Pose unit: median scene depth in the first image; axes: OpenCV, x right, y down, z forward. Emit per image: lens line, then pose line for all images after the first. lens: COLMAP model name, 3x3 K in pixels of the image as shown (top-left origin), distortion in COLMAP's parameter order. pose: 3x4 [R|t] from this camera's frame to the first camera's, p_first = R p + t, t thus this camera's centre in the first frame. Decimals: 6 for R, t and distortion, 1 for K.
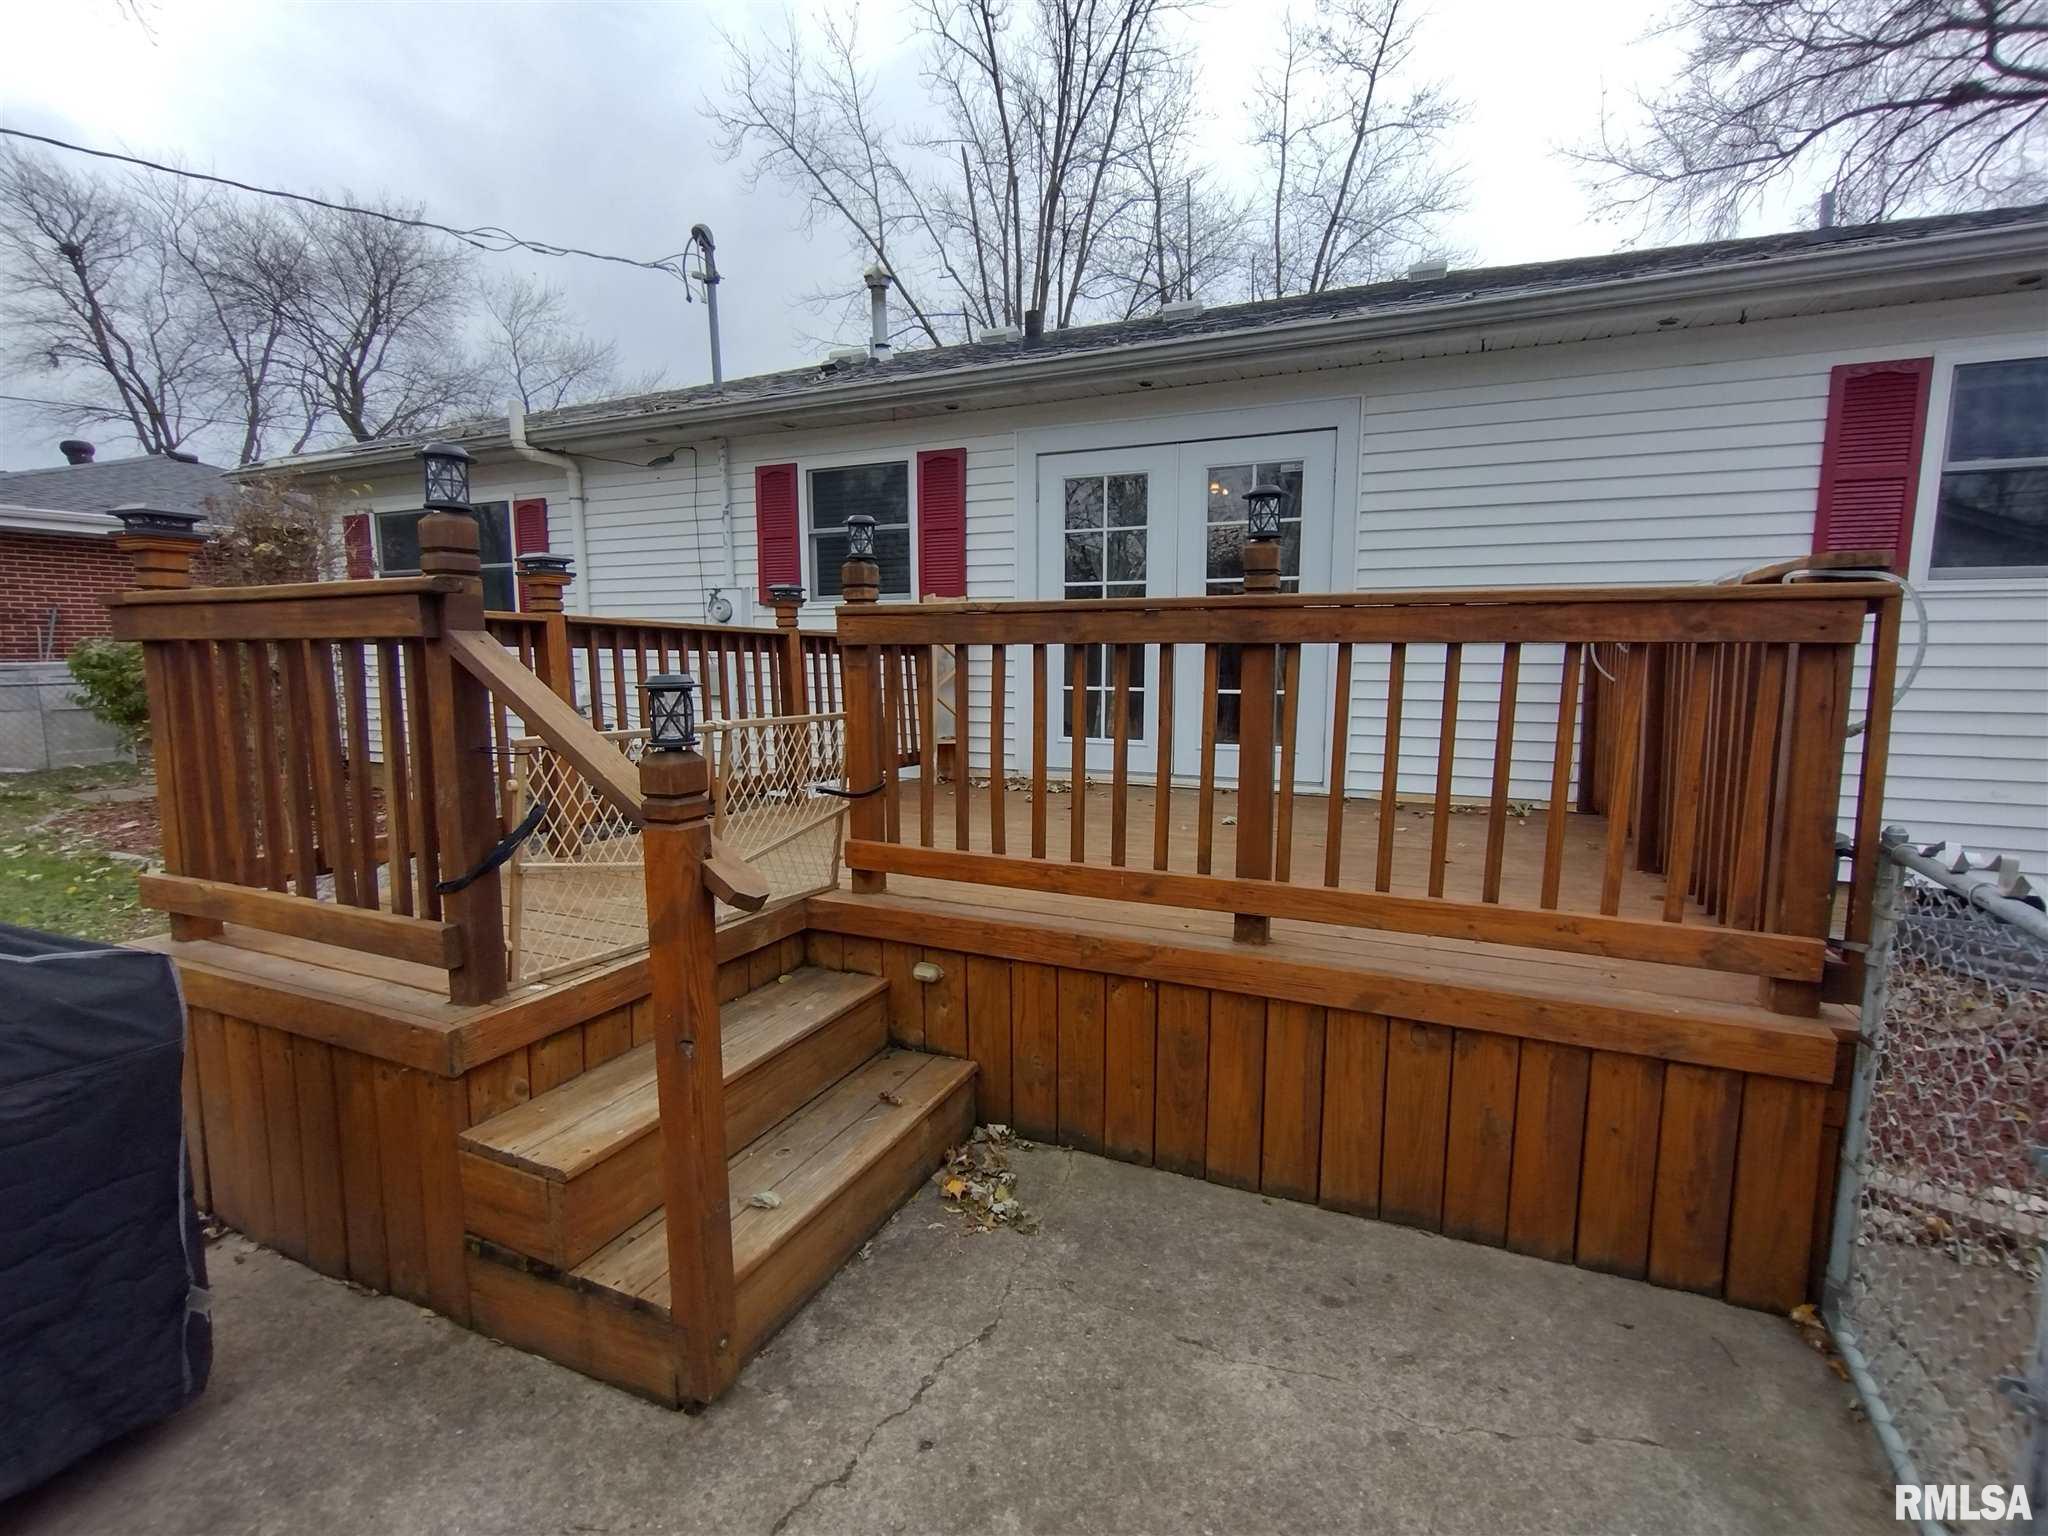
lens RADIAL K [[927.4, 0, 1027.0], [0, 927.4, 770.4], [0, 0, 1]] dist [-0.003765, -0.000035]
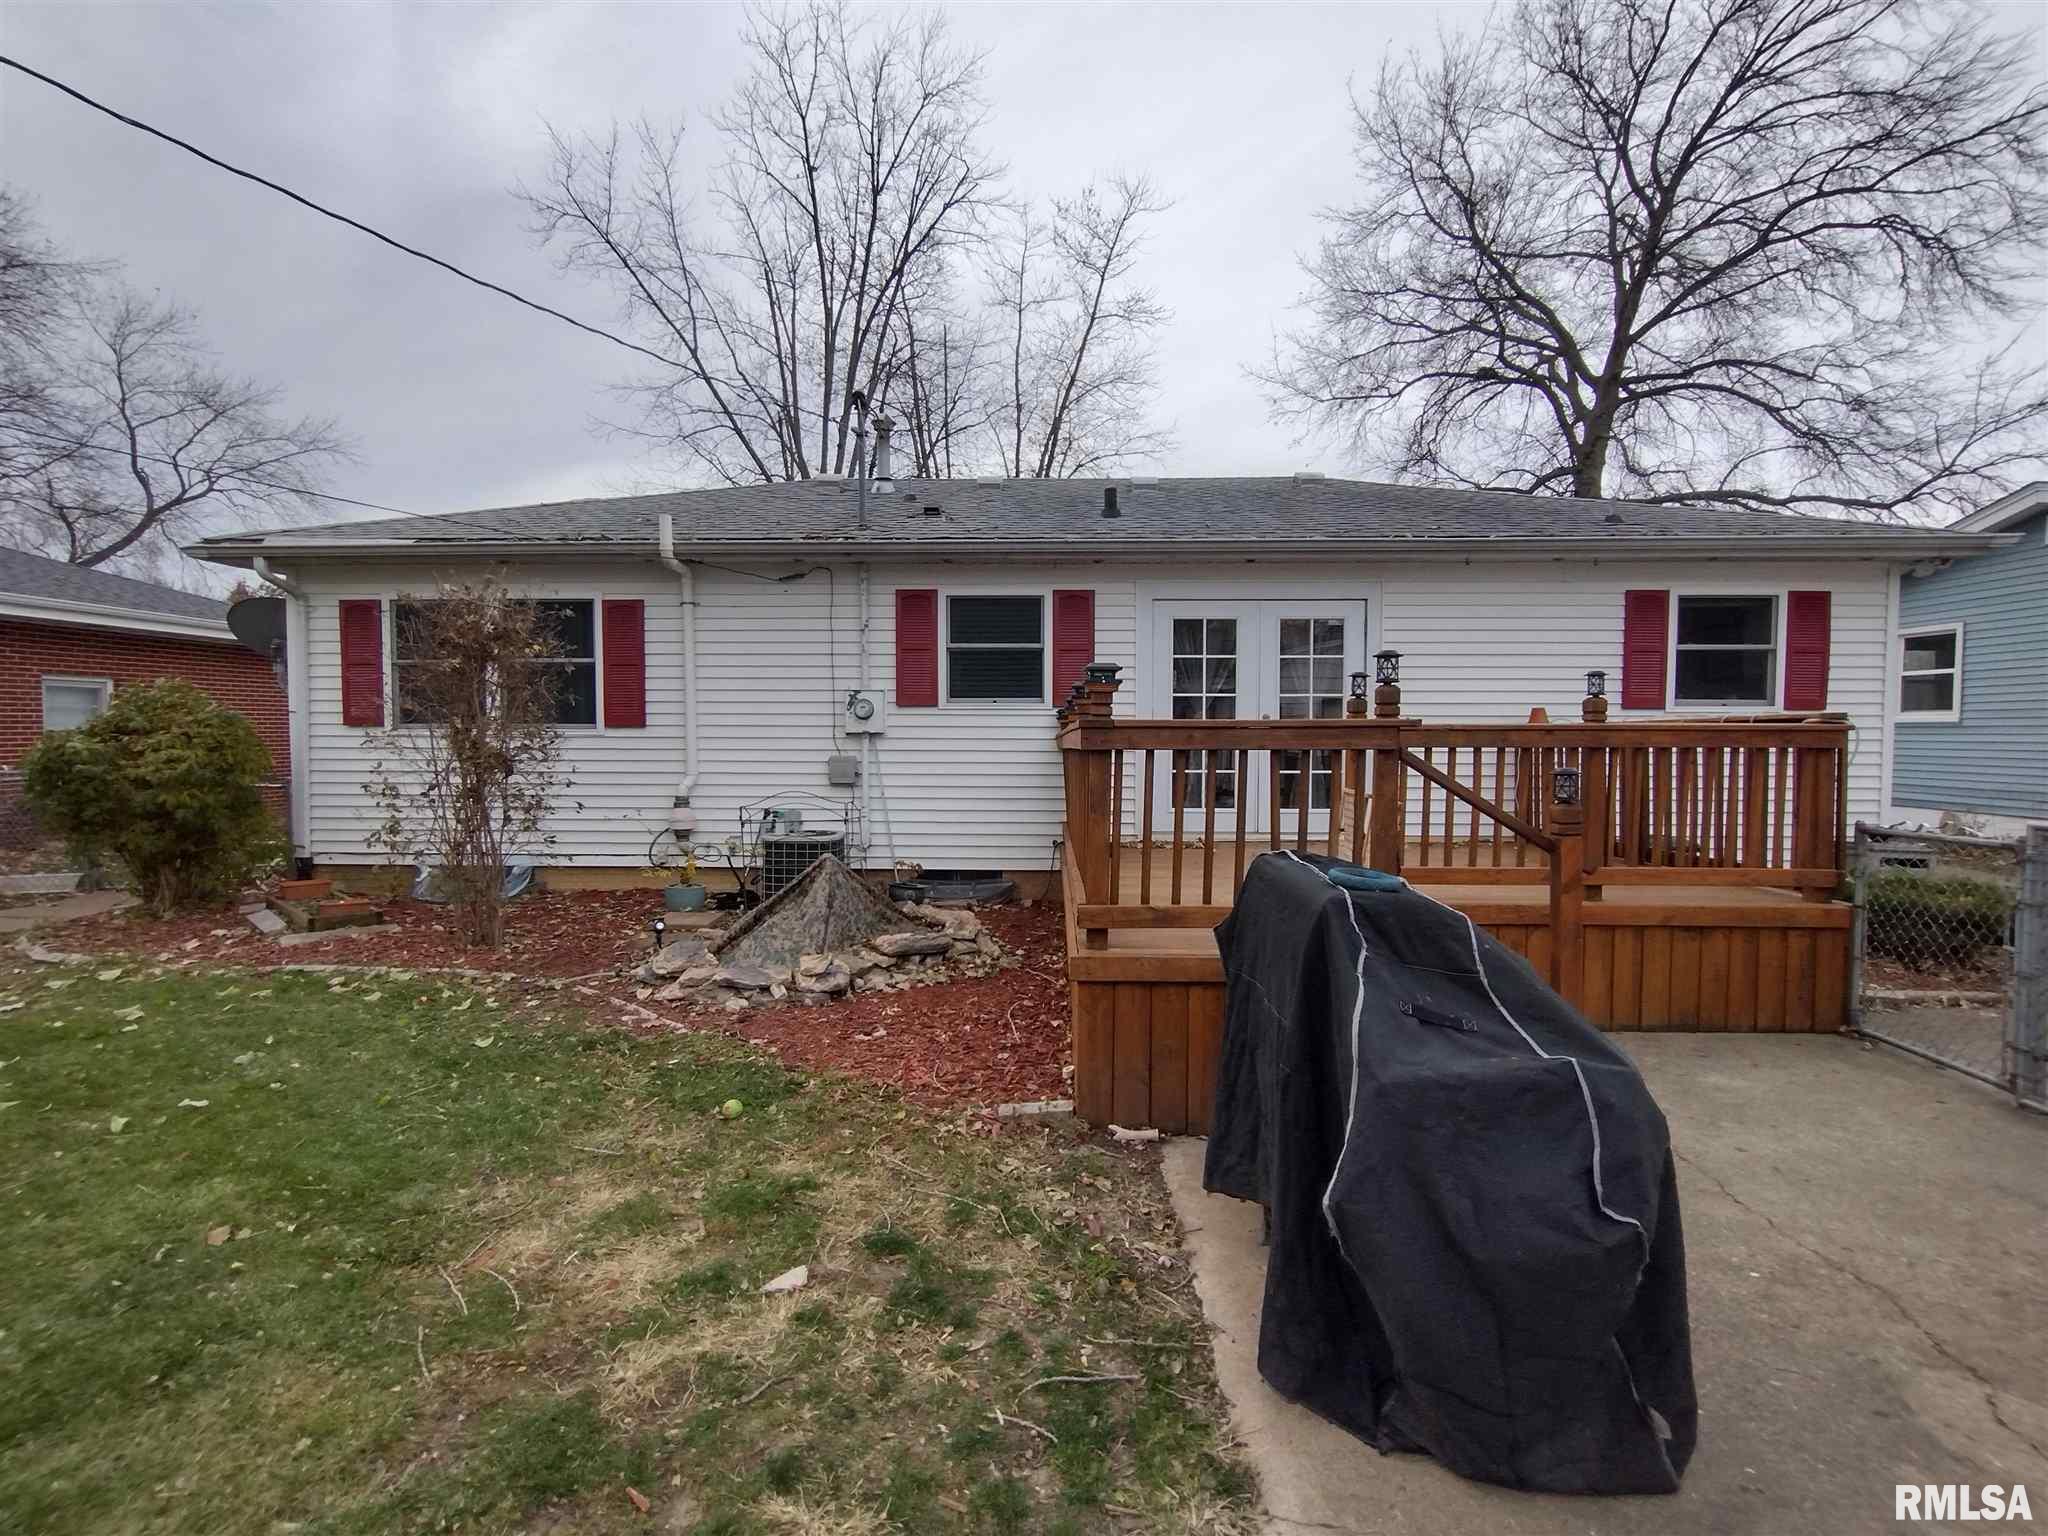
lens RADIAL K [[927.4, 0, 1027.0], [0, 927.4, 770.4], [0, 0, 1]] dist [-0.003765, -0.000035]
pose [[0.923925, -0.014716, 0.382291, -0.670436], [0.048356, 0.995738, -0.078538, 0.004231], [-0.379506, 0.091049, 0.920698, -0.149684]]
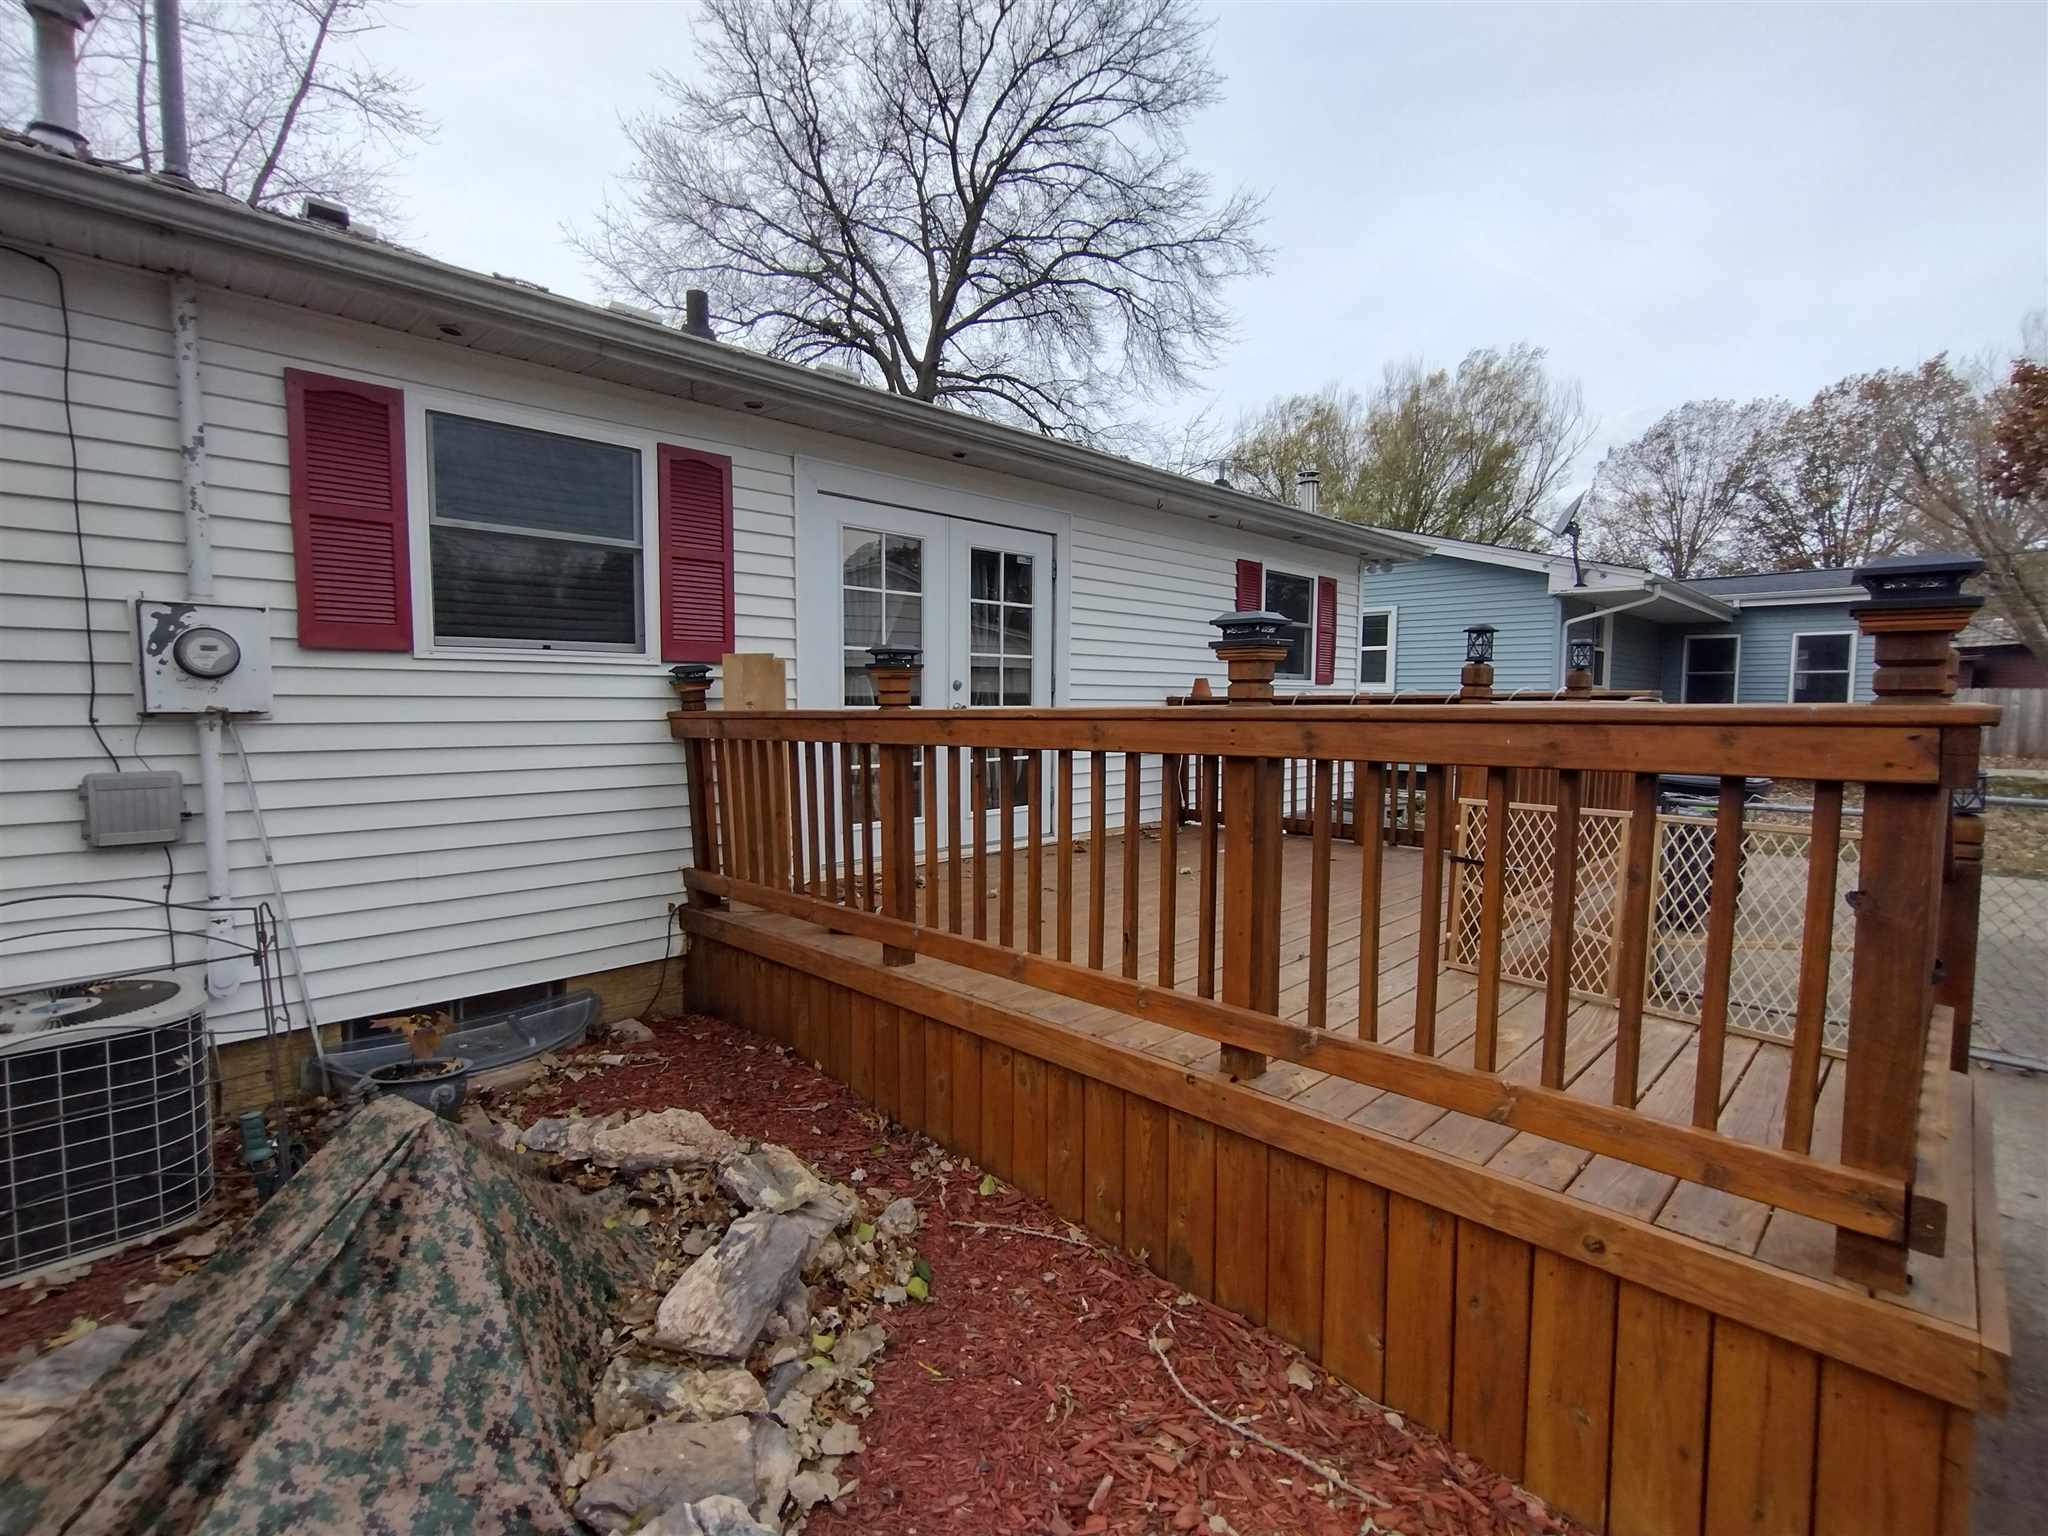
lens RADIAL K [[926.4, 0, 1026.5], [0, 926.4, 765.4], [0, 0, 1]] dist [-0.003982, 0.000486]
pose [[0.368802, -0.066363, 0.927136, -0.696652], [0.115658, 0.992973, 0.025068, -0.094483], [-0.922284, 0.097985, 0.373886, 0.533486]]
